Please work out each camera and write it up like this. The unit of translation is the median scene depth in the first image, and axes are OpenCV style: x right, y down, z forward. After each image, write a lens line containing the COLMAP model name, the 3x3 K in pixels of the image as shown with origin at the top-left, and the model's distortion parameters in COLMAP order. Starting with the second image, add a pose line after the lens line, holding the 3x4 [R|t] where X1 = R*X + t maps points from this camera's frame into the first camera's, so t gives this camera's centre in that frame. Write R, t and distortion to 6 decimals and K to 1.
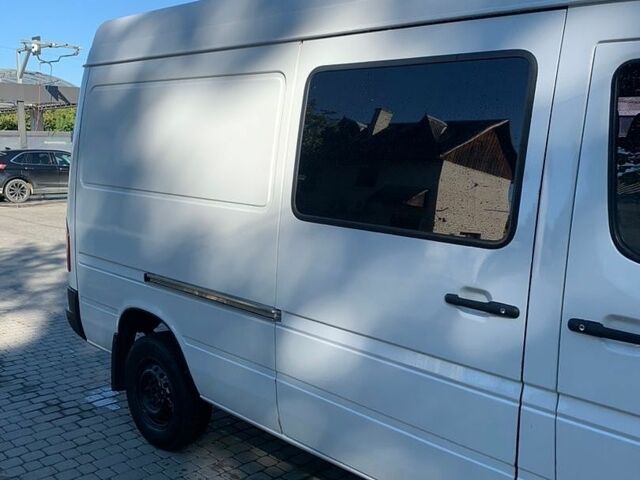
lens RADIAL K [[644.7, 0, 320.0], [0, 644.7, 240.0], [0, 0, 1]] dist [0.199871, -0.482915]
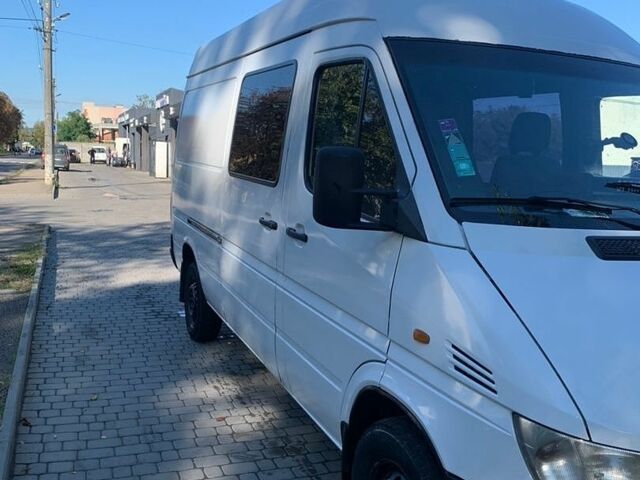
lens RADIAL K [[644.7, 0, 320.0], [0, 644.7, 240.0], [0, 0, 1]] dist [0.199871, -0.482915]
pose [[0.921536, 0.078821, -0.380208, 0.641401], [-0.084140, 0.996450, 0.002640, 0.083279], [0.379067, 0.029558, 0.924897, -0.269310]]
